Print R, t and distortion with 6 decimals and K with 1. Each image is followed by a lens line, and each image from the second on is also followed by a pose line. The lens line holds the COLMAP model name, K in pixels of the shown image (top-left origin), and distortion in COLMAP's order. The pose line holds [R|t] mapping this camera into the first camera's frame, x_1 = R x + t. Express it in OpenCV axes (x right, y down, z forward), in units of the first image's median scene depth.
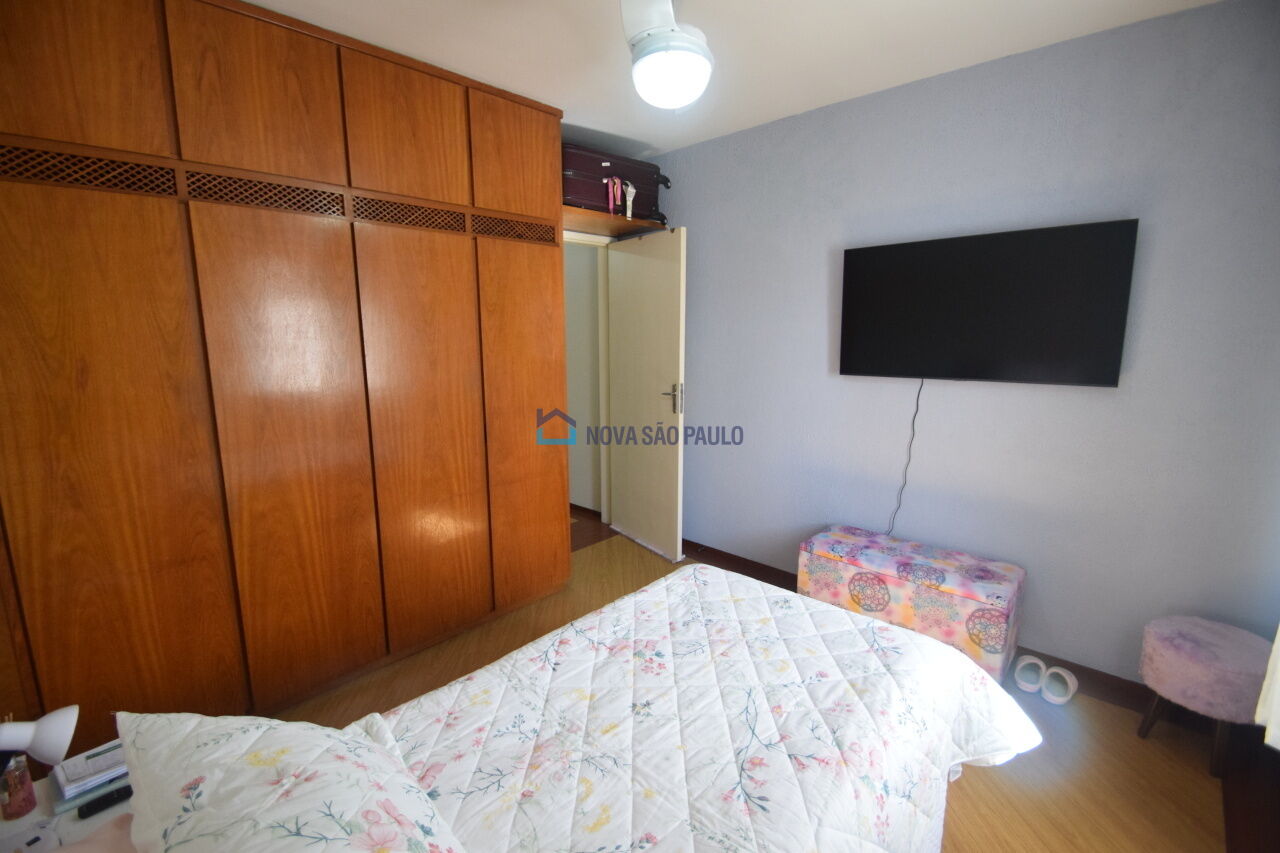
lens RADIAL K [[560.5, 0, 620.7], [0, 560.5, 427.9], [0, 0, 1]] dist [0.022802, -0.022885]
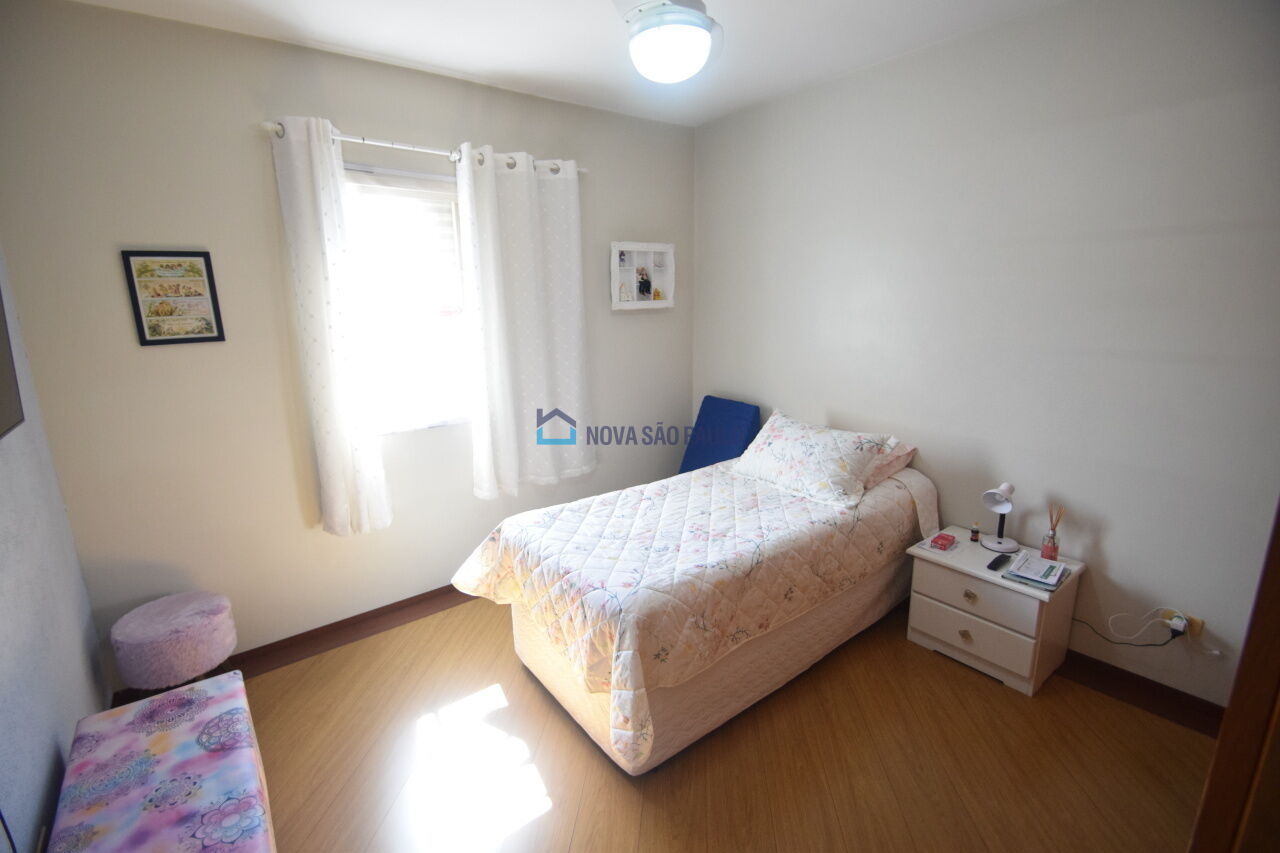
lens RADIAL K [[560.5, 0, 620.7], [0, 560.5, 427.9], [0, 0, 1]] dist [0.022802, -0.022885]
pose [[-0.988616, 0.000668, 0.150460, 0.030390], [0.059644, 0.919807, 0.387812, -0.432319], [-0.138135, 0.392371, -0.909375, 2.253801]]
